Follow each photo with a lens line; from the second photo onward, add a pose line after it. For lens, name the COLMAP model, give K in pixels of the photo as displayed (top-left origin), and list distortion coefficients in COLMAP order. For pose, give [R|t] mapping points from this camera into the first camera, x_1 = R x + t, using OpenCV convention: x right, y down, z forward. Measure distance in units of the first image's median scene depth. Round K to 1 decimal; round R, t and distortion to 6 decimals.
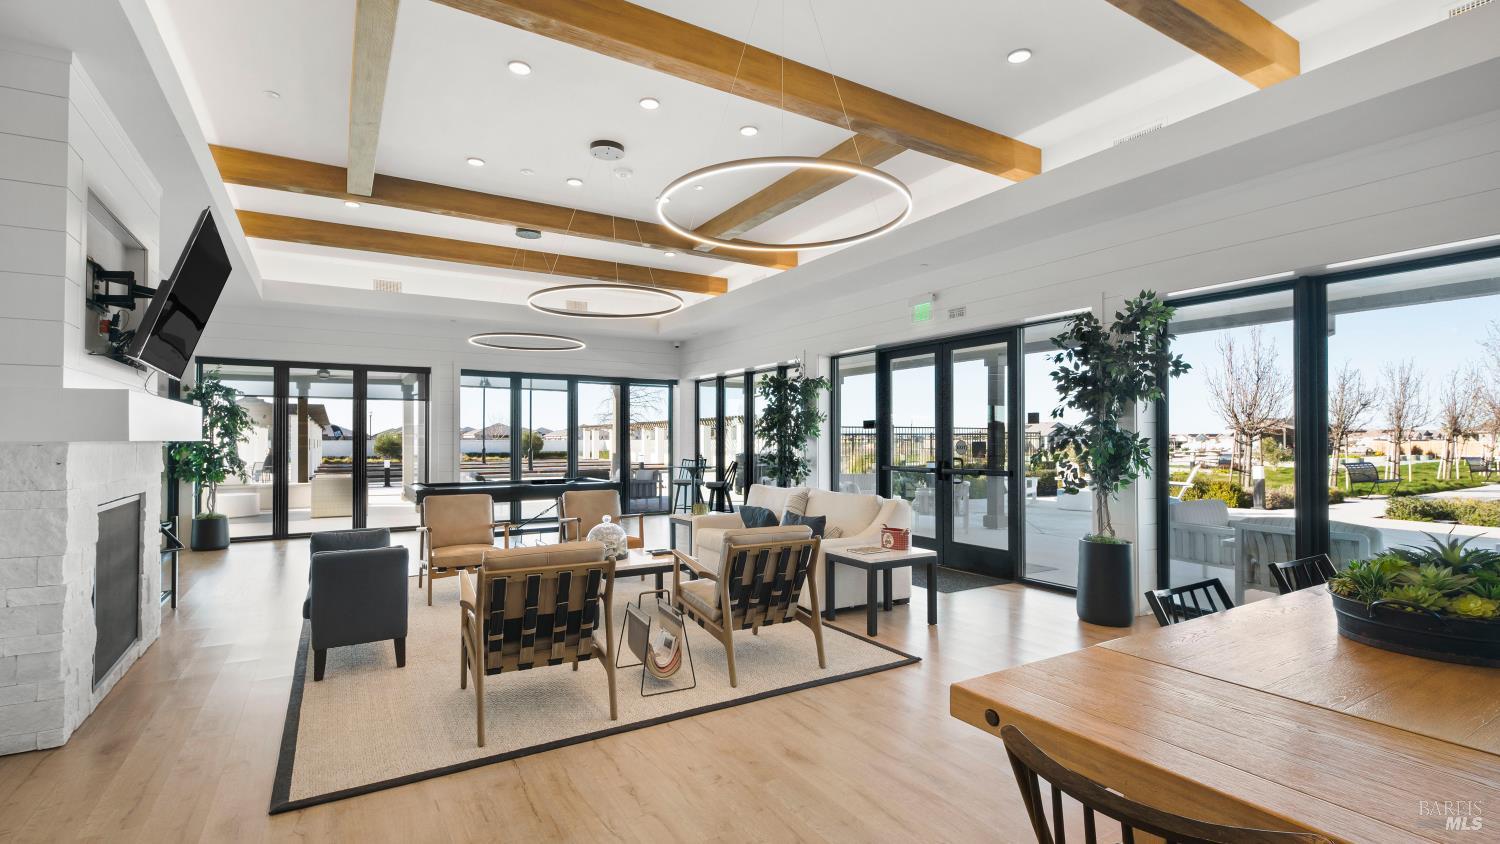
lens RADIAL K [[705.7, 0, 753.9], [0, 705.7, 425.5], [0, 0, 1]] dist [-0.003681, -0.001186]
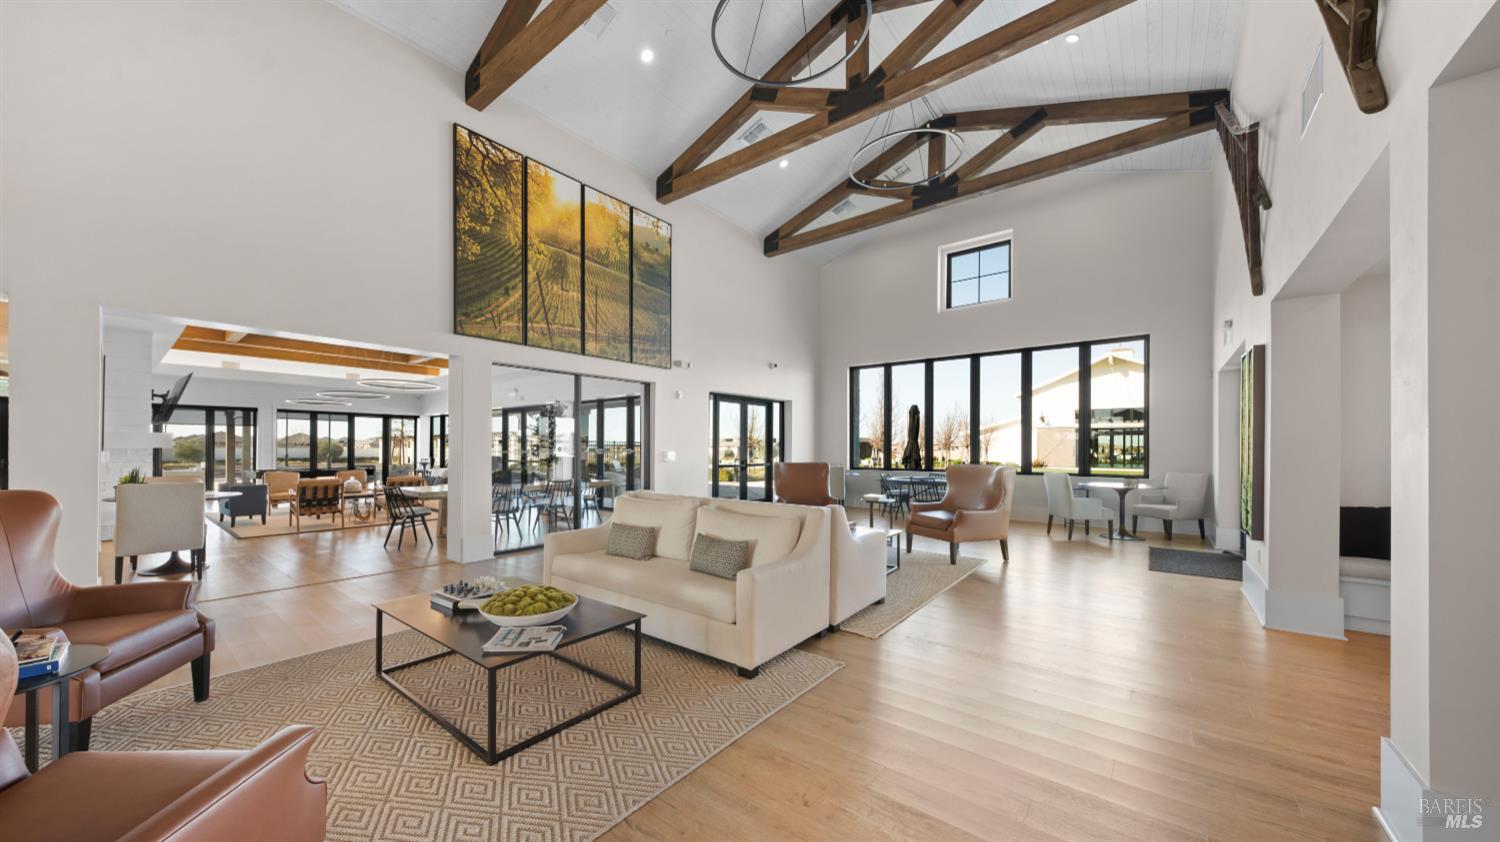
lens RADIAL K [[521.1, 0, 739.9], [0, 521.1, 443.0], [0, 0, 1]] dist [-0.000182, -0.000012]
pose [[0.938252, -0.000467, 0.345952, 0.167656], [-0.004302, 0.999906, 0.013016, -0.011578], [-0.345926, -0.013701, 0.938162, -0.470261]]
